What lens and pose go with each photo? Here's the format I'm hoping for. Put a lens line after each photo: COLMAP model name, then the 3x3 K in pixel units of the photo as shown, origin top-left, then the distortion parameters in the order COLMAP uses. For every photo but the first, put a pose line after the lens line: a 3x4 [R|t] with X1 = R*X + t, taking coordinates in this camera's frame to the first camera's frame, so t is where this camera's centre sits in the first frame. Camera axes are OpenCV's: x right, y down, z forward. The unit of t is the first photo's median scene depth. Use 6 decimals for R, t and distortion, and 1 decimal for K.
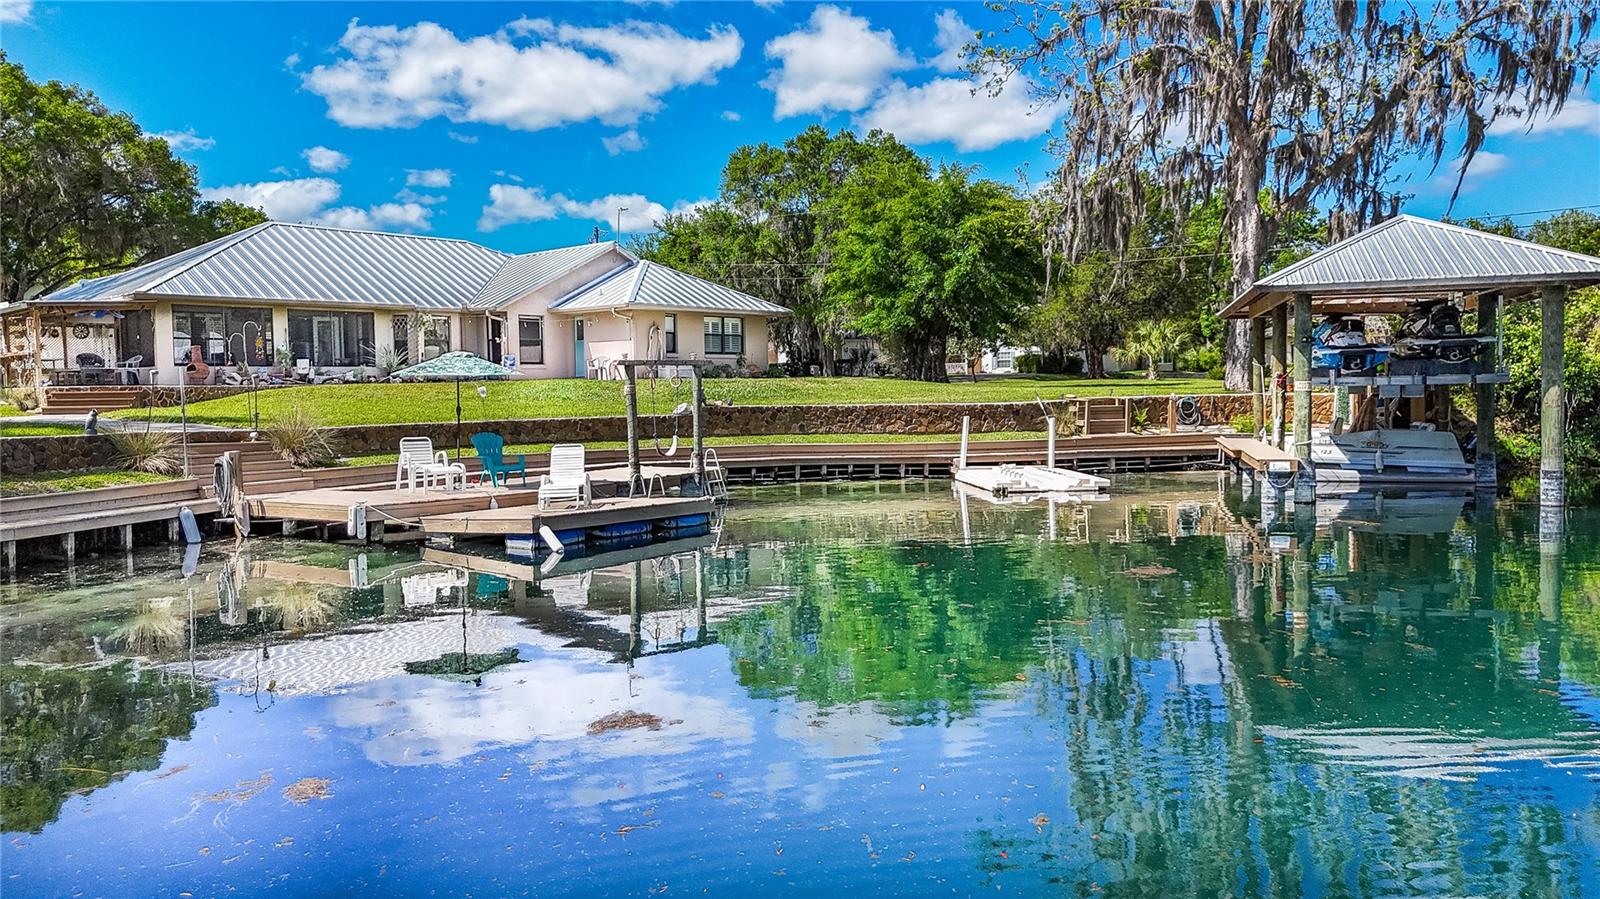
lens RADIAL K [[1174.9, 0, 806.6], [0, 1174.9, 453.3], [0, 0, 1]] dist [0.067755, -0.057528]
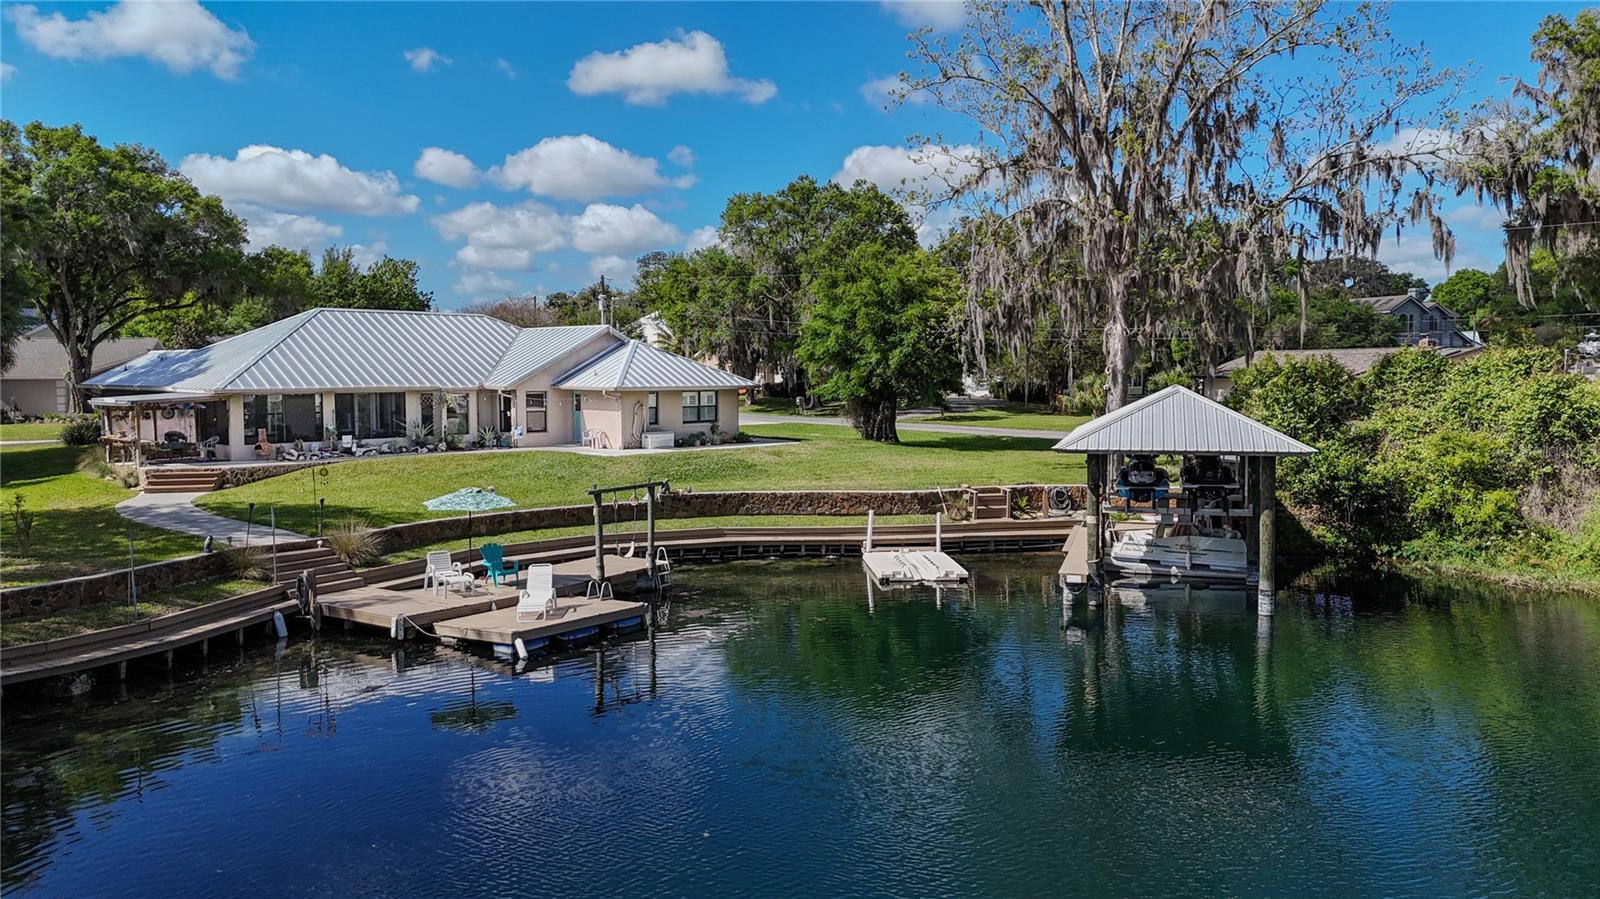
lens RADIAL K [[1174.9, 0, 811.2], [0, 1174.9, 447.9], [0, 0, 1]] dist [0.067755, -0.057528]
pose [[0.999811, 0.013596, -0.013869, 0.070247], [-0.013376, 0.999785, 0.015832, -0.095189], [0.014082, -0.015643, 0.999778, -0.214836]]
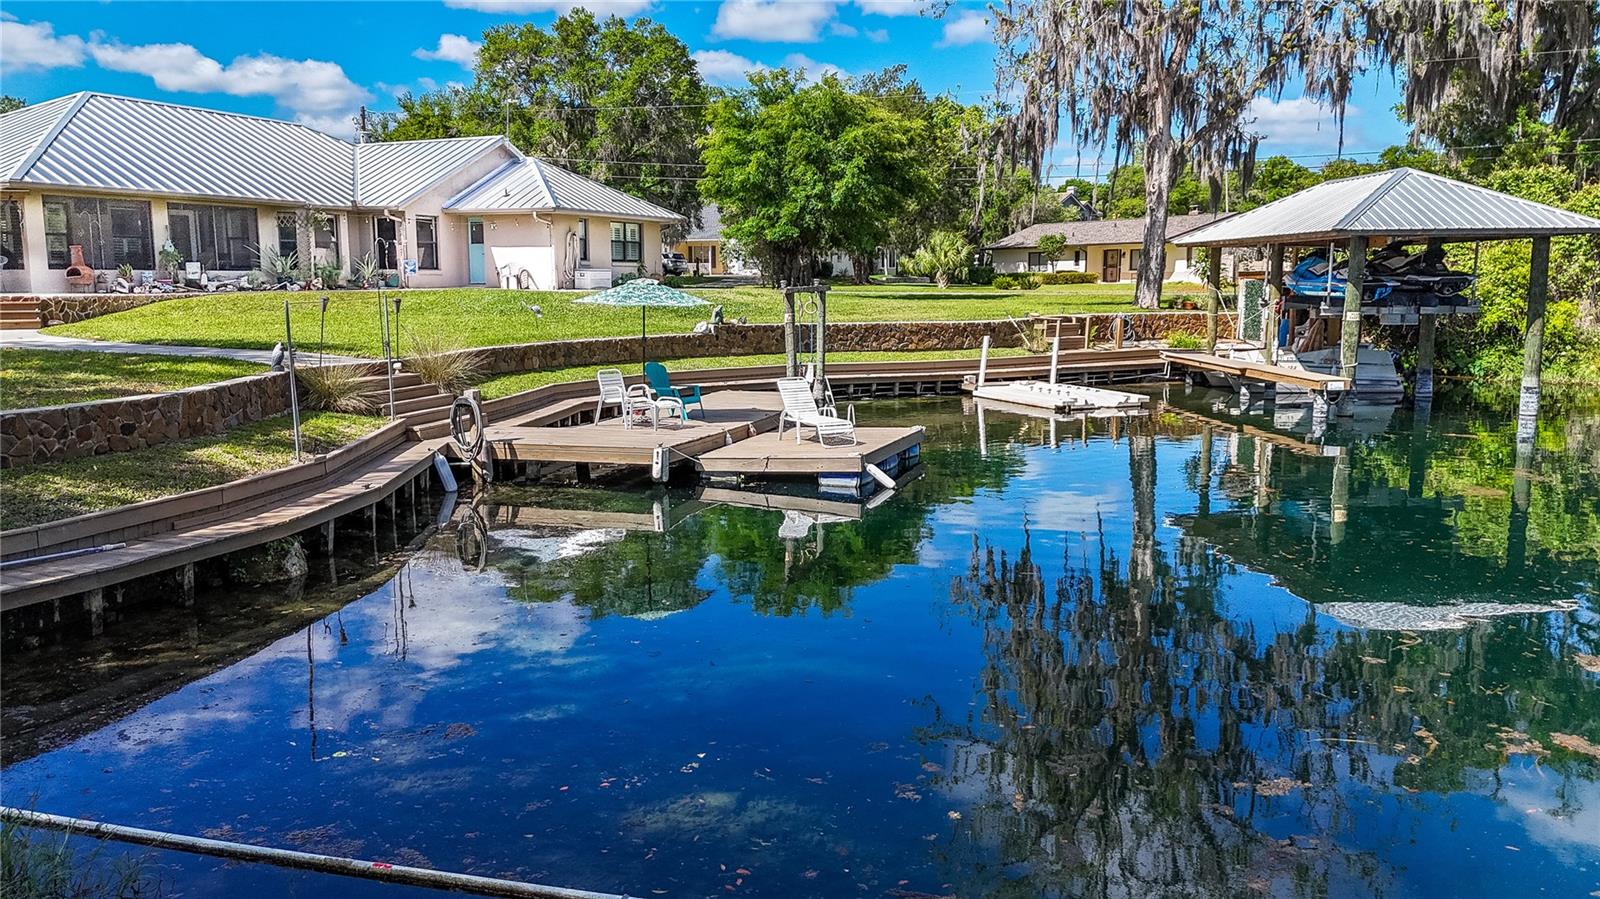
lens RADIAL K [[1174.9, 0, 808.4], [0, 1174.9, 462.0], [0, 0, 1]] dist [0.067755, -0.057528]
pose [[0.950365, -0.033817, 0.309293, -0.280416], [0.003521, 0.995181, 0.097990, -0.018694], [-0.311116, -0.092037, 0.945905, 0.029220]]
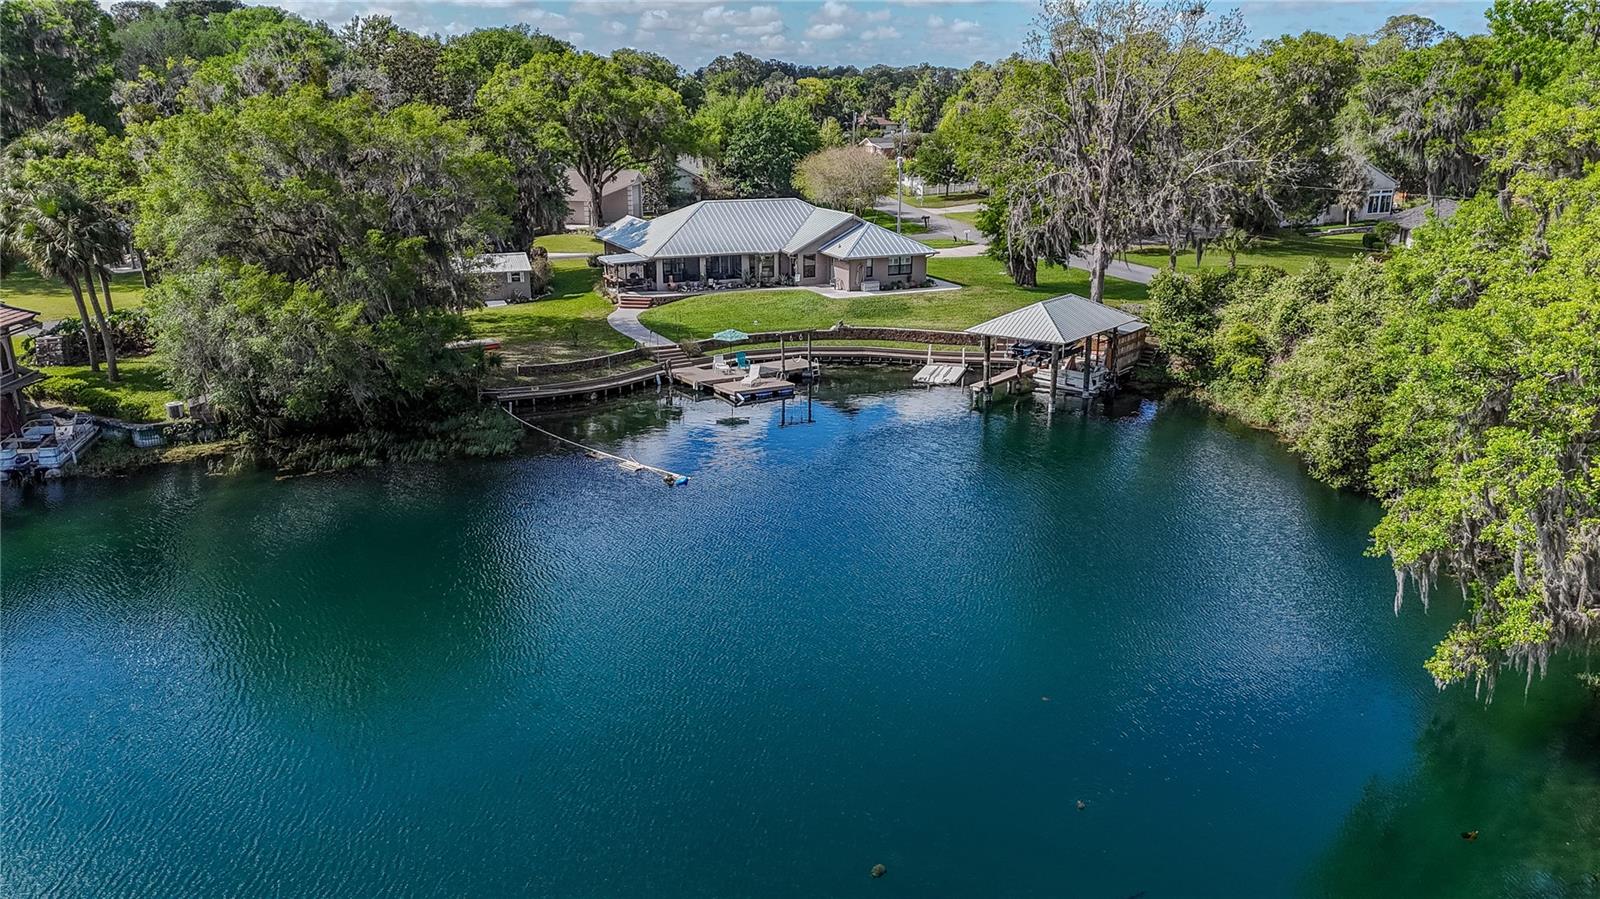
lens RADIAL K [[1174.9, 0, 818.6], [0, 1174.9, 453.3], [0, 0, 1]] dist [0.067755, -0.057528]
pose [[0.925665, 0.122691, -0.357899, 0.683451], [-0.034870, 0.969600, 0.242199, -0.330173], [0.376734, -0.211715, 0.901803, -1.154165]]
